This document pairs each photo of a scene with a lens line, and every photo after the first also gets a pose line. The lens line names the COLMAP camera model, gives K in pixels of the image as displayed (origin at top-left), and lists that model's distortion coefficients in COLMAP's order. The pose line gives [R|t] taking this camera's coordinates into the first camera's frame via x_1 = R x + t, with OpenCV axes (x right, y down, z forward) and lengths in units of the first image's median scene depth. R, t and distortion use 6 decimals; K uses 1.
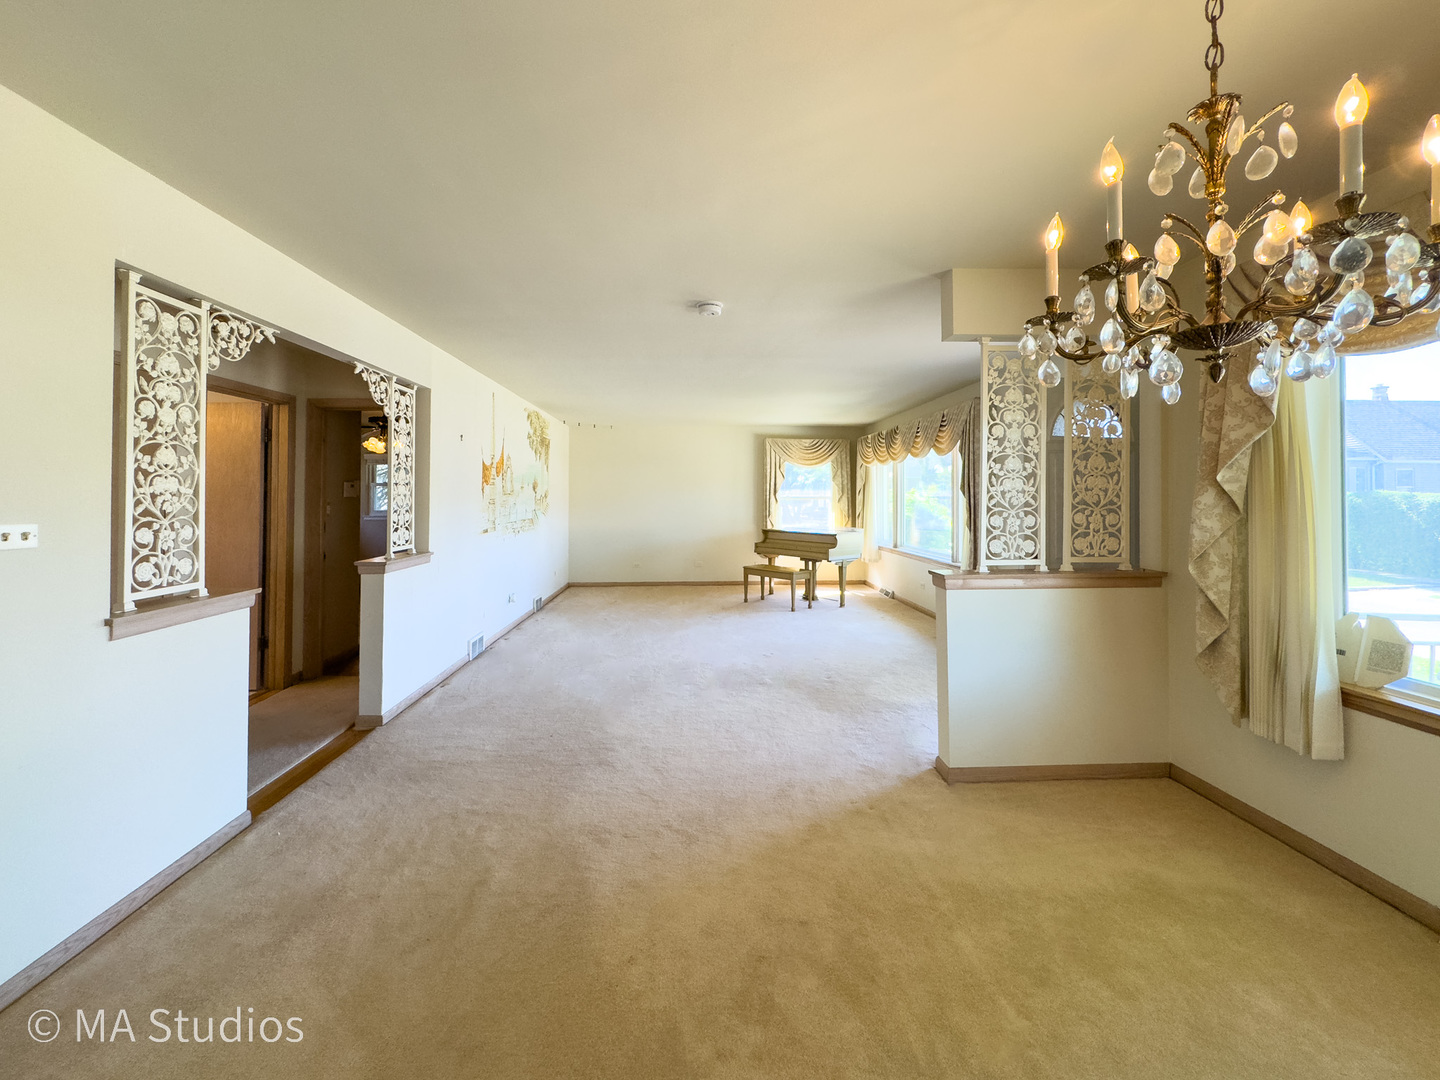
lens RADIAL K [[626.8, 0, 718.0], [0, 626.8, 487.9], [0, 0, 1]] dist [-0.001501, -0.000396]
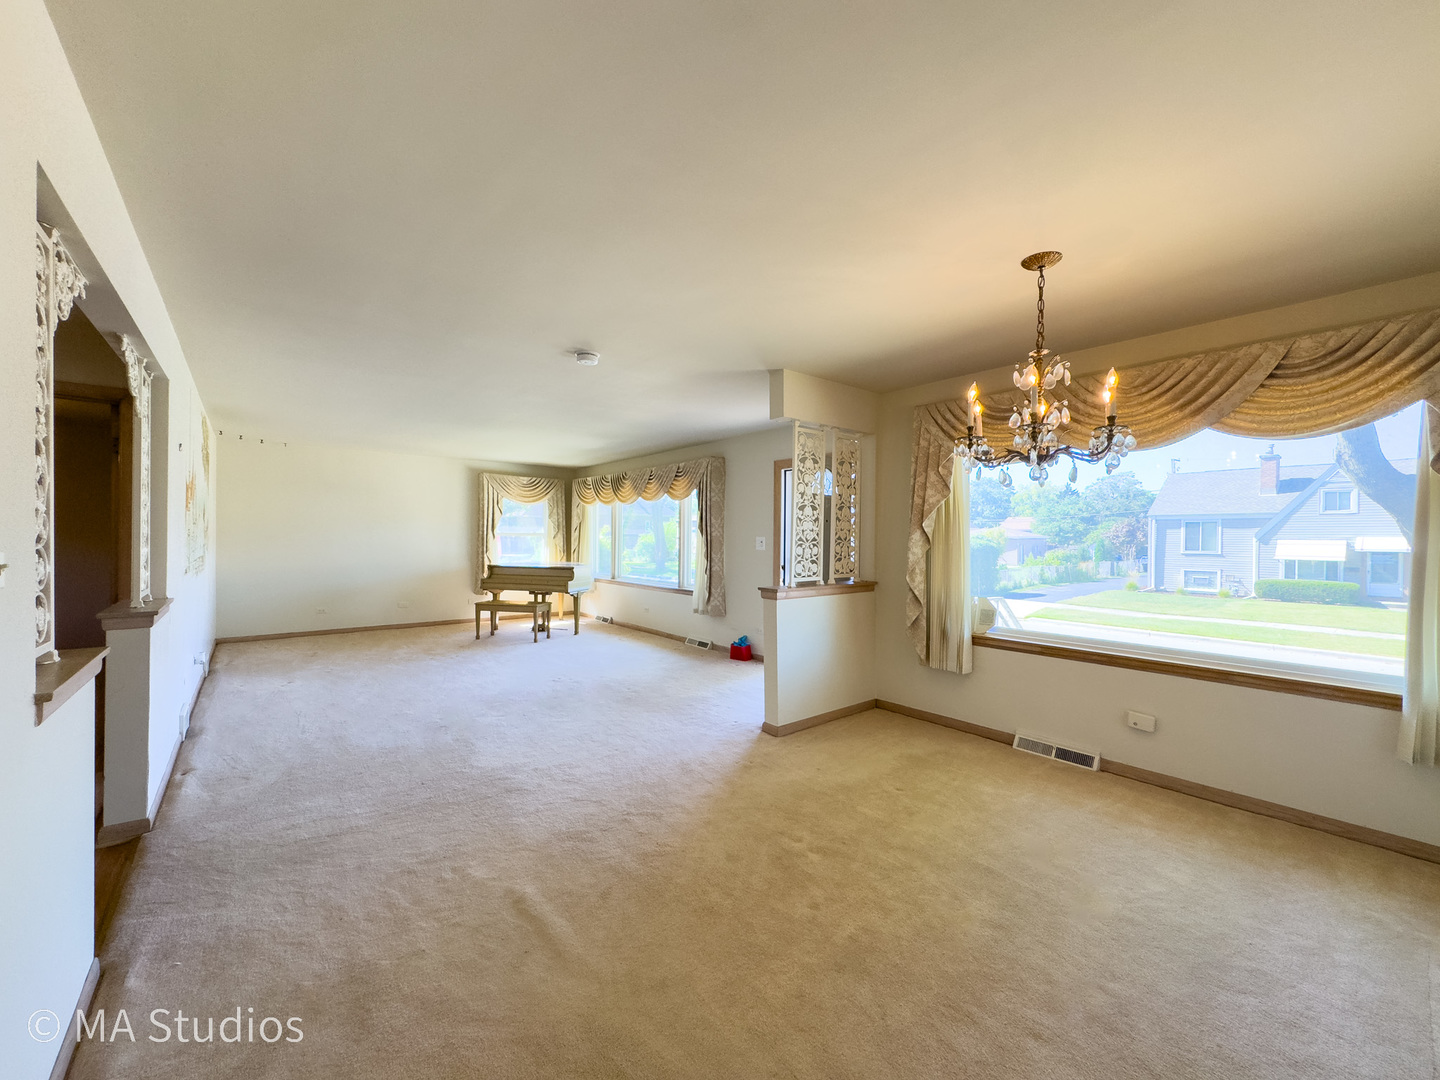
lens RADIAL K [[627.4, 0, 718.2], [0, 627.4, 538.6], [0, 0, 1]] dist [-0.001566, -0.000462]
pose [[0.773401, 0.009484, 0.633846, -0.609612], [-0.020638, 0.999735, 0.010224, 0.014545], [-0.633581, -0.020988, 0.773392, 0.008022]]
